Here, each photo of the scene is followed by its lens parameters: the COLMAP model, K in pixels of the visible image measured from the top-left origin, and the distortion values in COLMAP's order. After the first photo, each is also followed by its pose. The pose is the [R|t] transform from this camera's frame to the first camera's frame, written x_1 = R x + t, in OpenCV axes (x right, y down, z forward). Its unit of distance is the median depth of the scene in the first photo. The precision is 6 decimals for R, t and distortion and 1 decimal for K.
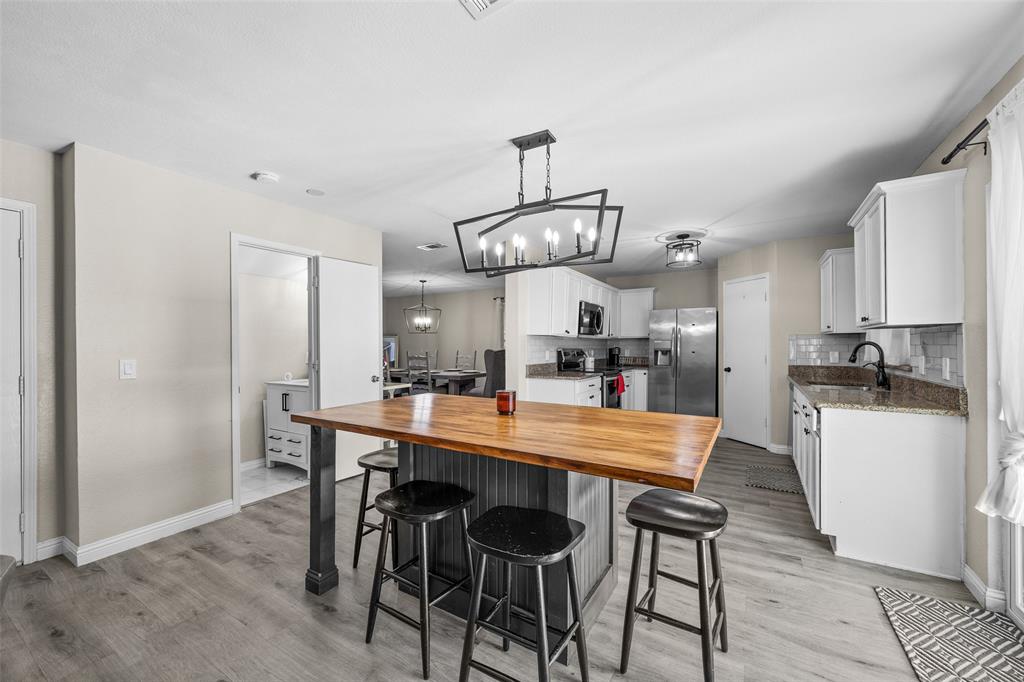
lens RADIAL K [[389.8, 0, 518.1], [0, 389.8, 344.7], [0, 0, 1]] dist [-0.000999, -0.000043]
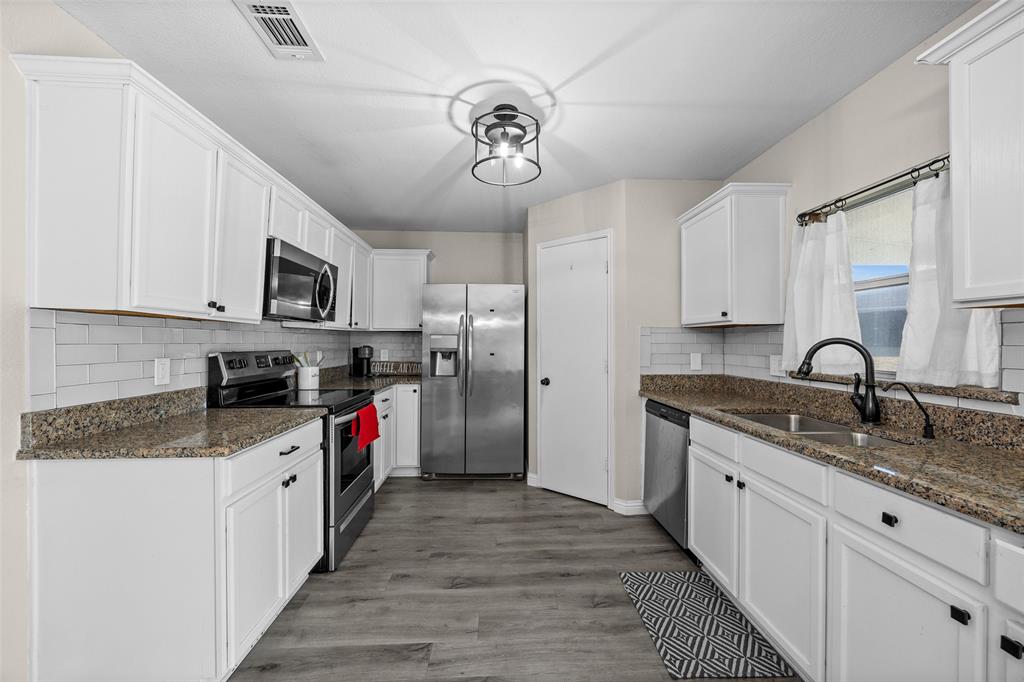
lens RADIAL K [[389.8, 0, 518.1], [0, 389.8, 344.7], [0, 0, 1]] dist [-0.000999, -0.000043]
pose [[0.822925, -0.001673, 0.568148, 0.129116], [-0.002985, 0.999969, 0.007268, -0.000801], [-0.568143, -0.007677, 0.822894, 0.464354]]
